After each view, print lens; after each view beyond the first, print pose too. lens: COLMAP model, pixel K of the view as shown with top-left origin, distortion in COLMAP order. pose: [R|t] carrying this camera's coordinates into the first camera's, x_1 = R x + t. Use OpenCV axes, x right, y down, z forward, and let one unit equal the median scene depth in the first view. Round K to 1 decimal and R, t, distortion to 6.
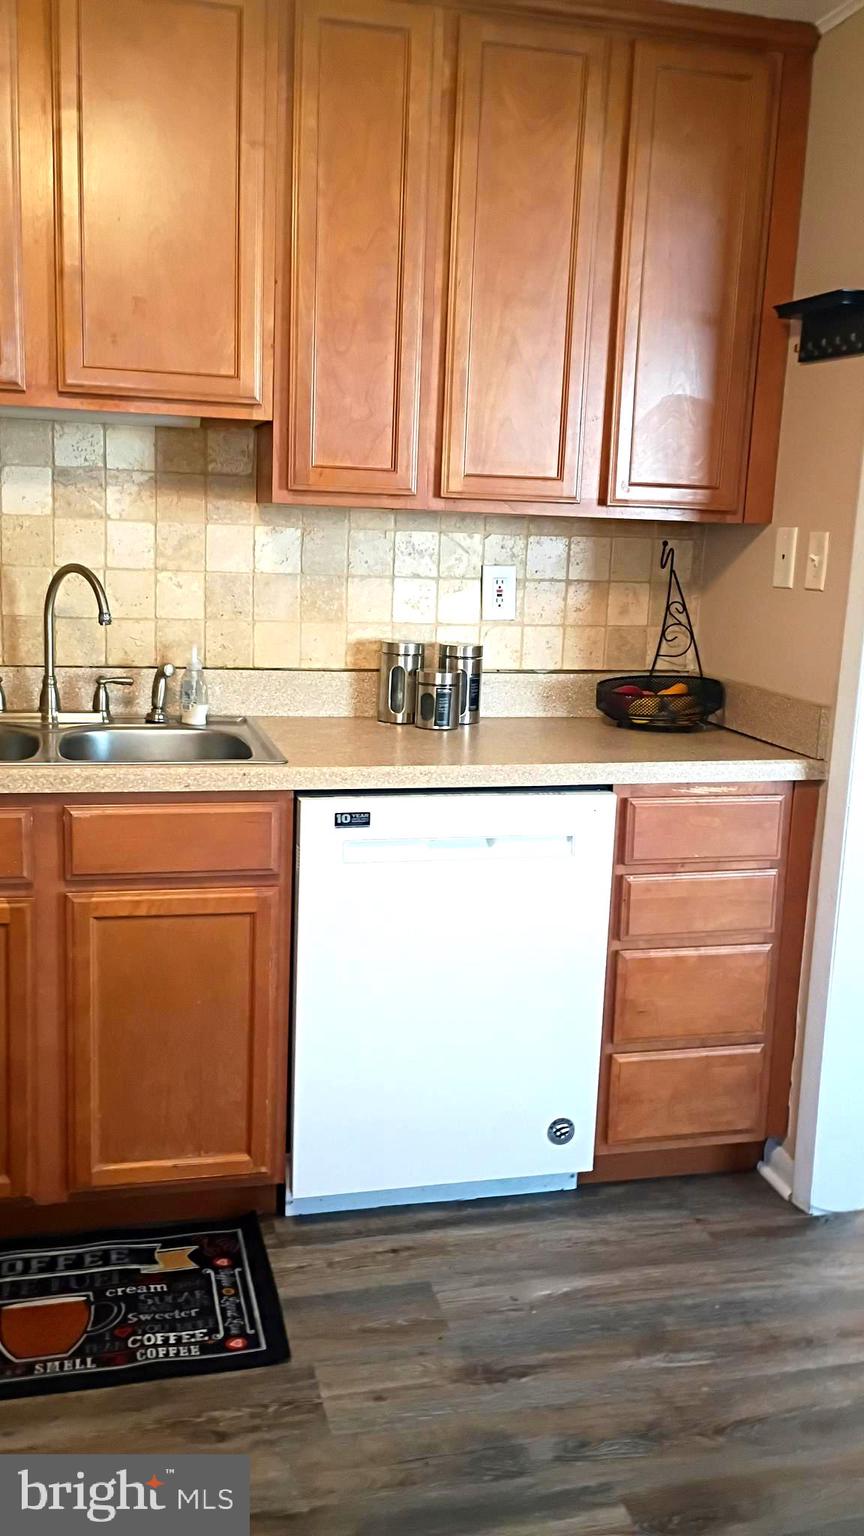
lens RADIAL K [[1302.9, 0, 430.7], [0, 1302.9, 765.0], [0, 0, 1]] dist [0.007740, -0.001590]
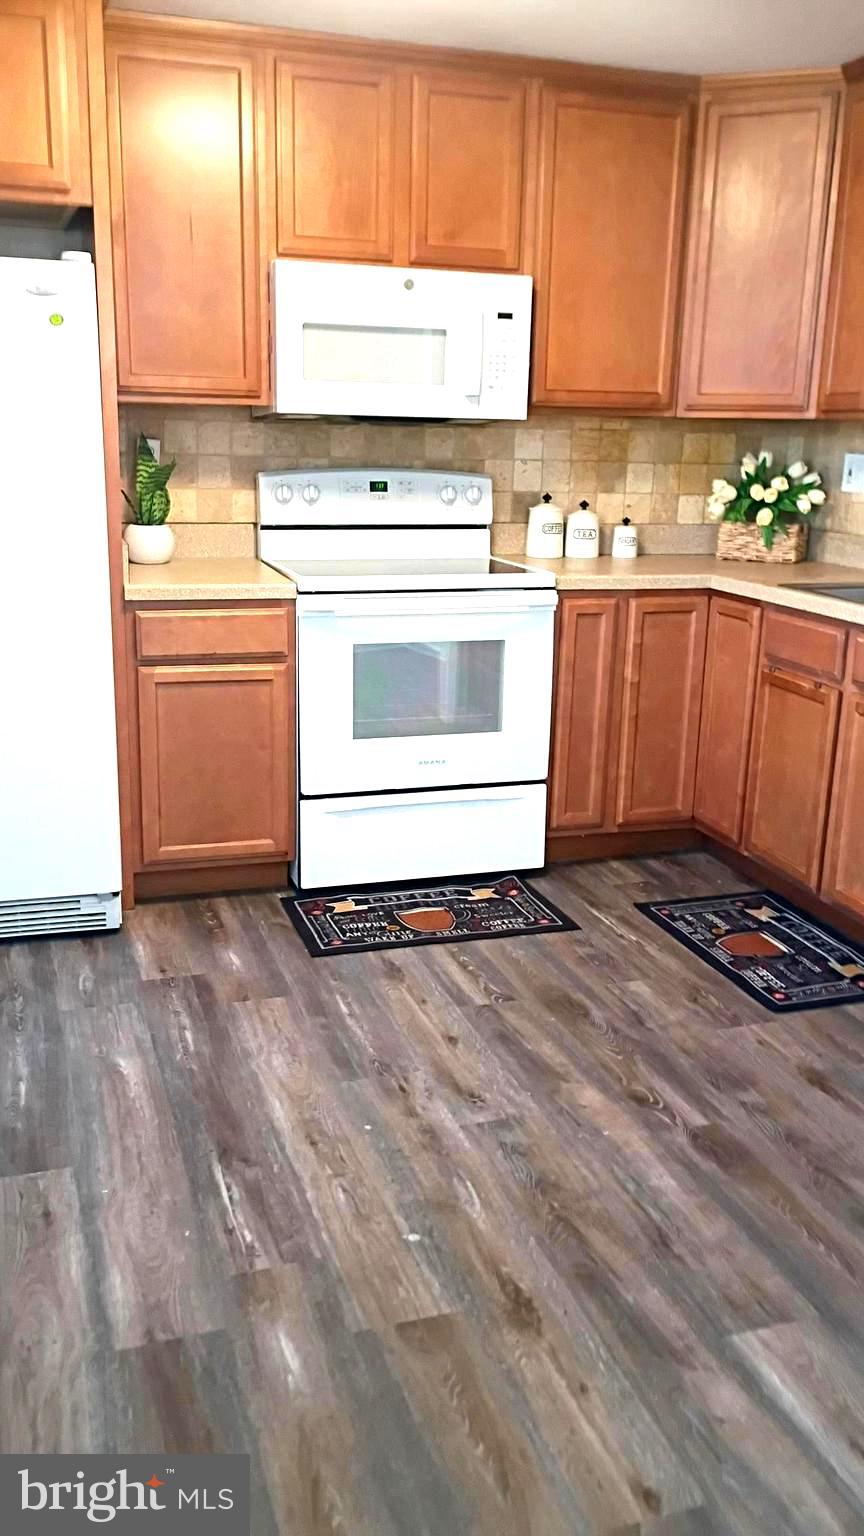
lens RADIAL K [[1302.9, 0, 430.2], [0, 1302.9, 770.9], [0, 0, 1]] dist [0.007740, -0.001590]
pose [[0.072130, 0.225175, -0.971645, 1.235378], [-0.202102, 0.957273, 0.206842, -0.026411], [0.976705, 0.181451, 0.114557, 0.411957]]
